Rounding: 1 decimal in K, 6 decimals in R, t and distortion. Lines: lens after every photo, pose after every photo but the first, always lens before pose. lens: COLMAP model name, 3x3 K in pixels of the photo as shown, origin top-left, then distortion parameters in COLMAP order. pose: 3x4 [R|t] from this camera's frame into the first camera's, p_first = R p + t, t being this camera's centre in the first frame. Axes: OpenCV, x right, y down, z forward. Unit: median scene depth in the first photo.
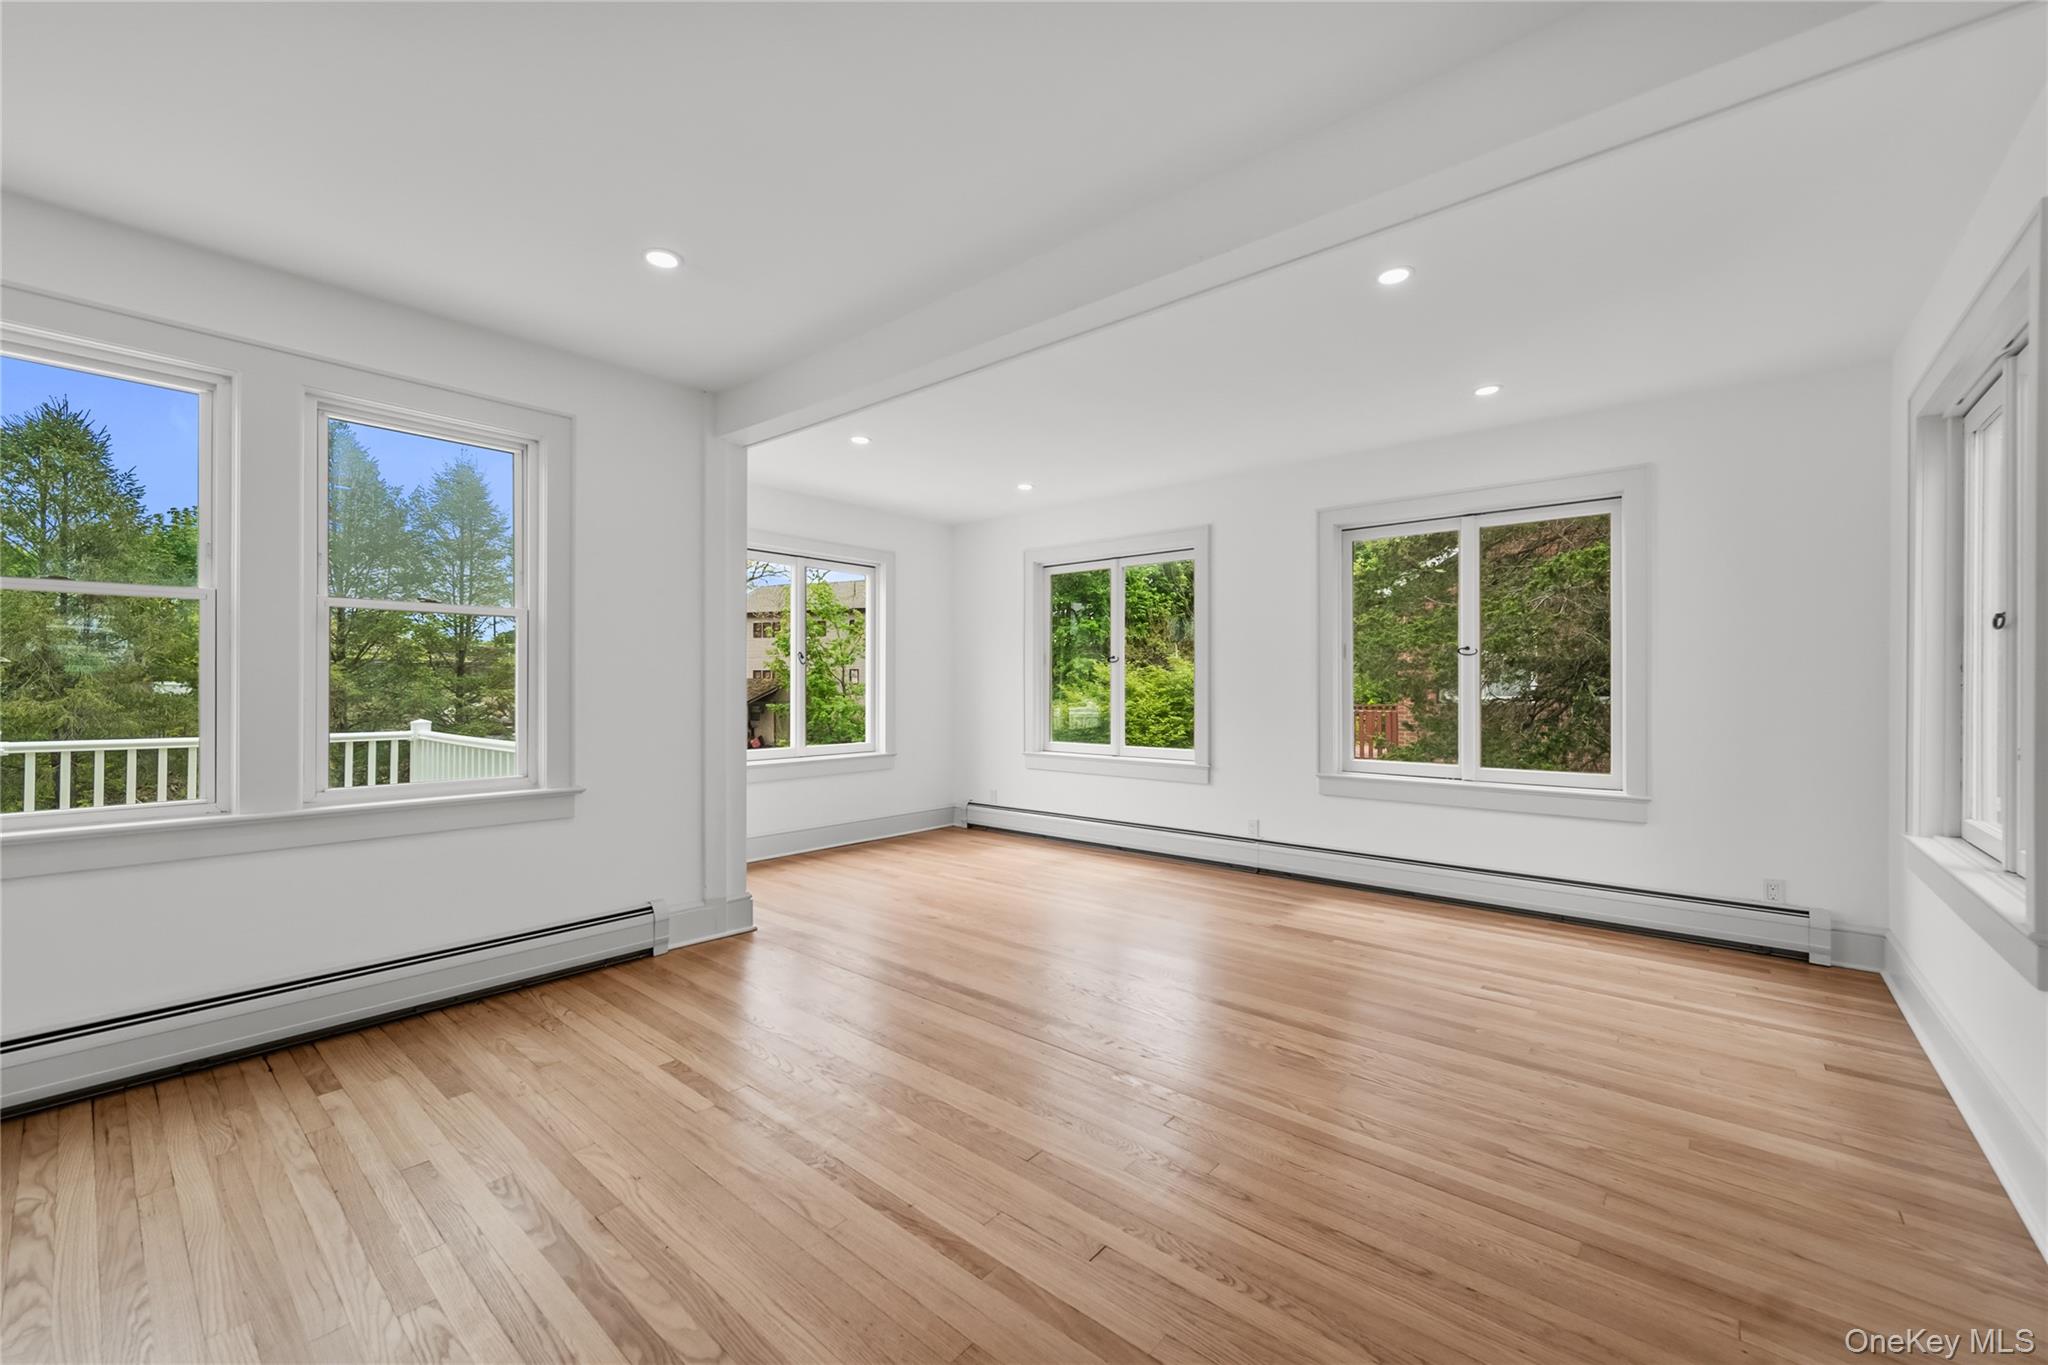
lens RADIAL K [[815.5, 0, 1014.9], [0, 815.5, 683.7], [0, 0, 1]] dist [-0.001549, 0.000115]
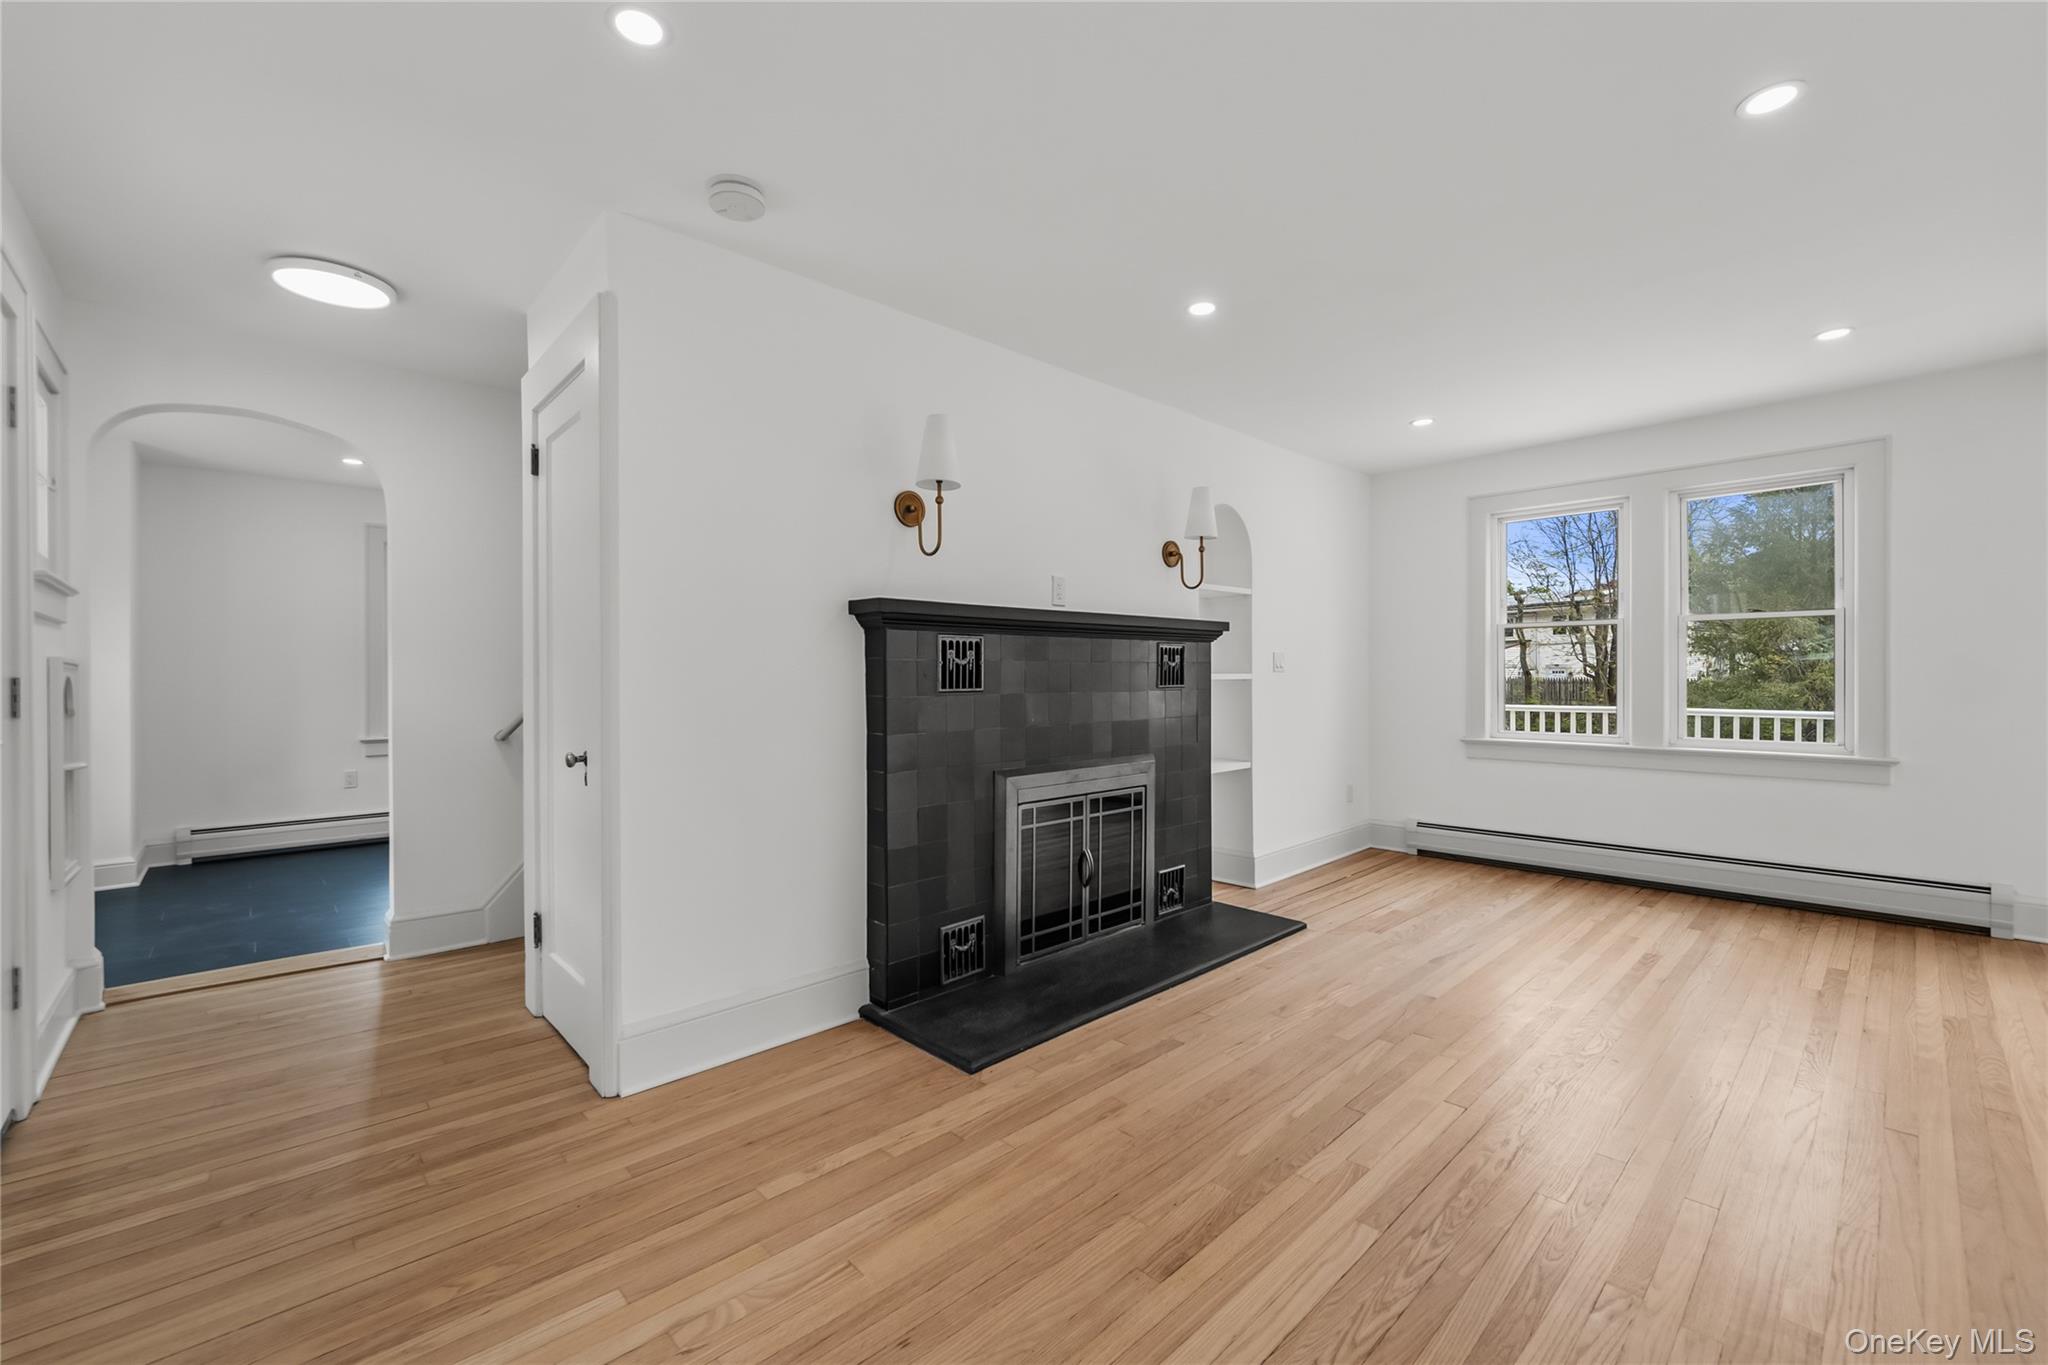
lens RADIAL K [[842.0, 0, 1024.2], [0, 842.0, 678.7], [0, 0, 1]] dist [-0.002823, -0.000020]
pose [[-0.107783, 0.004365, -0.994165, 0.576039], [0.010867, 0.999936, 0.003212, -0.002451], [0.994115, -0.010457, -0.107823, -0.064938]]
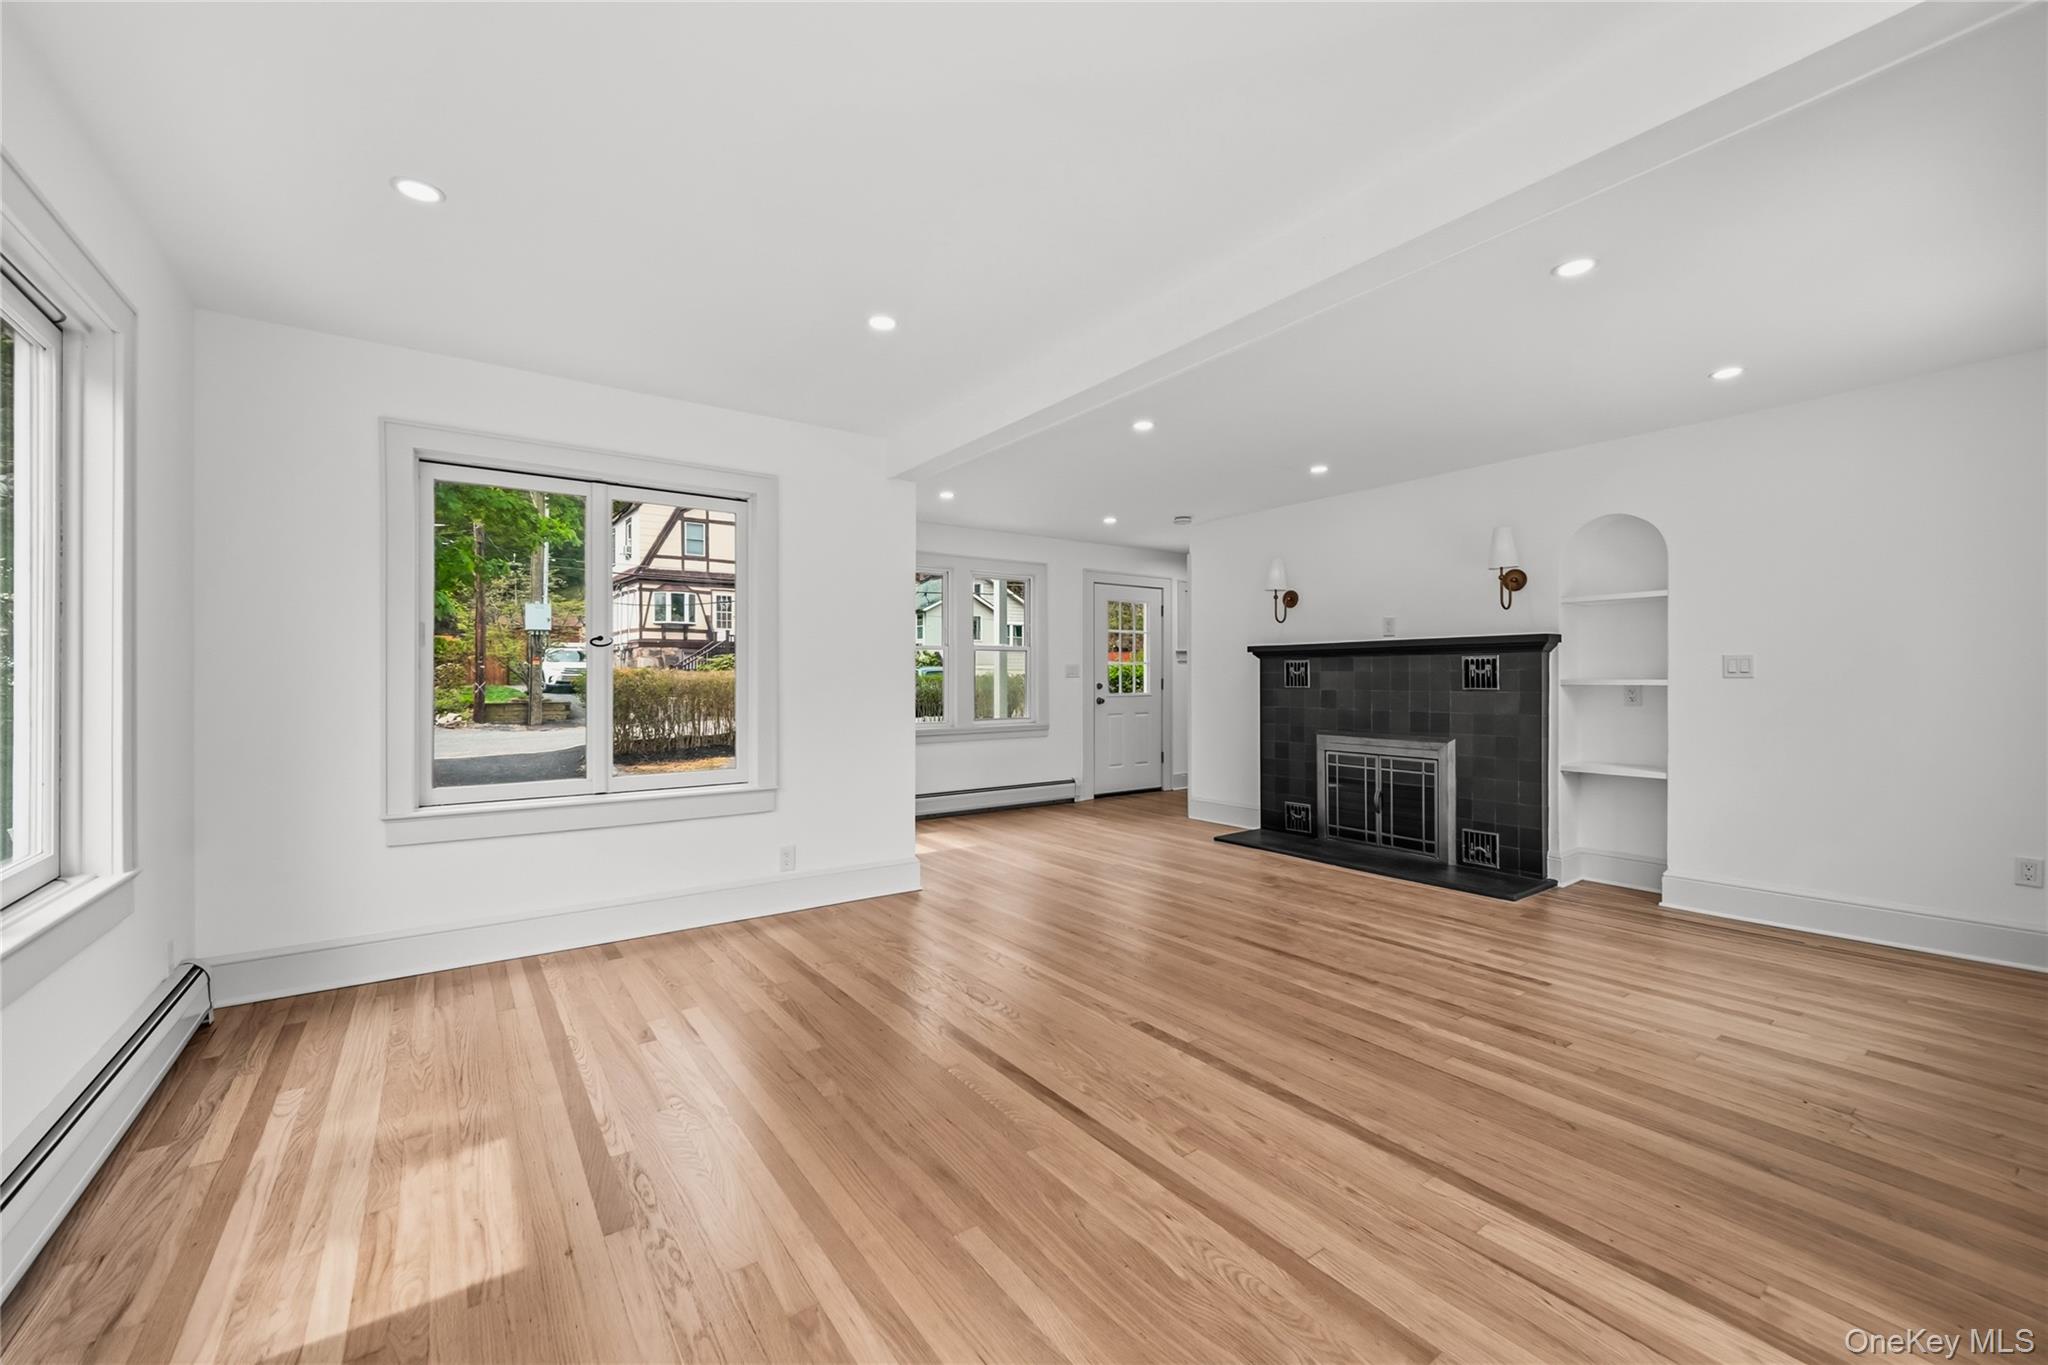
lens RADIAL K [[815.5, 0, 1026.2], [0, 815.5, 676.5], [0, 0, 1]] dist [-0.001549, 0.000115]
pose [[-0.973426, 0.000160, 0.229001, 0.005192], [-0.001746, 0.999966, -0.008119, 0.002984], [-0.228995, -0.008303, -0.973392, 1.246622]]
